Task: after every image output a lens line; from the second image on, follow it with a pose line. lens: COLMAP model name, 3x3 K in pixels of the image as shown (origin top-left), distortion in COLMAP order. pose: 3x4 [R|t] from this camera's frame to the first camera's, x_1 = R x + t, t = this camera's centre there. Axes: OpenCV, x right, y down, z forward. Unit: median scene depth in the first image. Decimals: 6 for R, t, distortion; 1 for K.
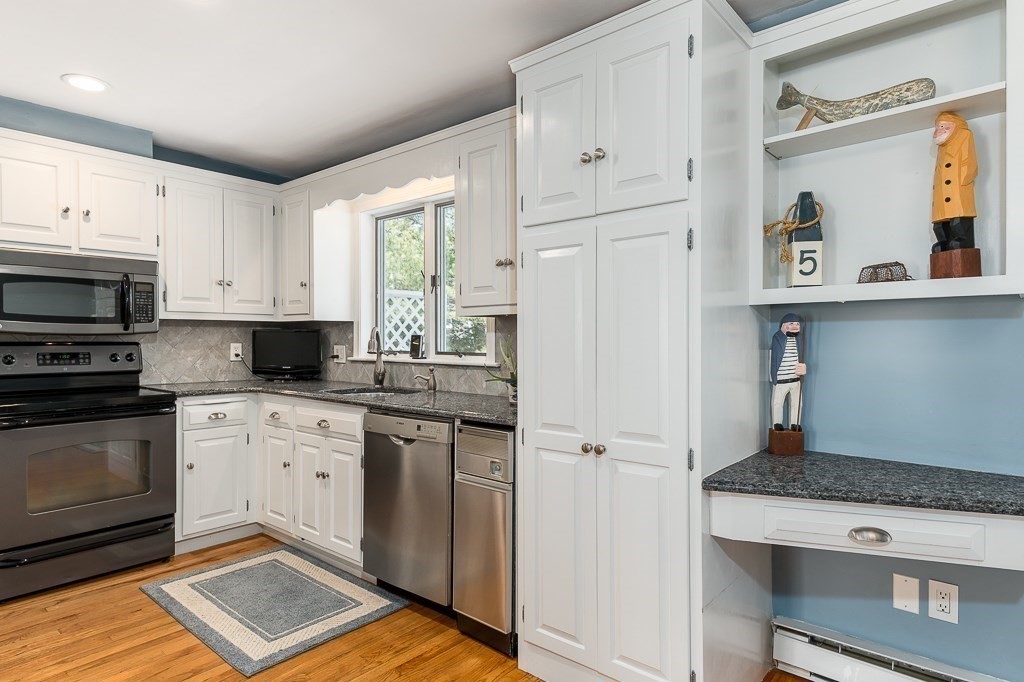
lens RADIAL K [[588.4, 0, 512.0], [0, 588.4, 341.0], [0, 0, 1]] dist [0.020945, -0.000336]
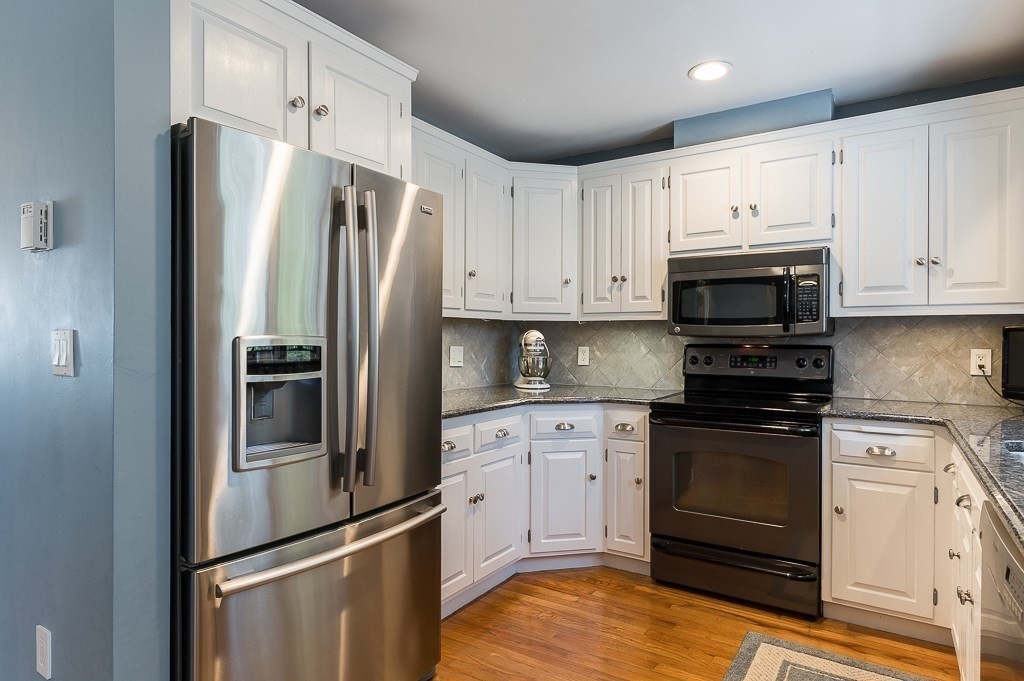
lens RADIAL K [[588.4, 0, 512.0], [0, 588.4, 340.5], [0, 0, 1]] dist [0.020945, -0.000336]
pose [[0.141874, 0.002973, -0.989880, 0.197101], [-0.006561, 0.999976, 0.002063, -0.005786], [0.989863, 0.006202, 0.141890, 0.628042]]
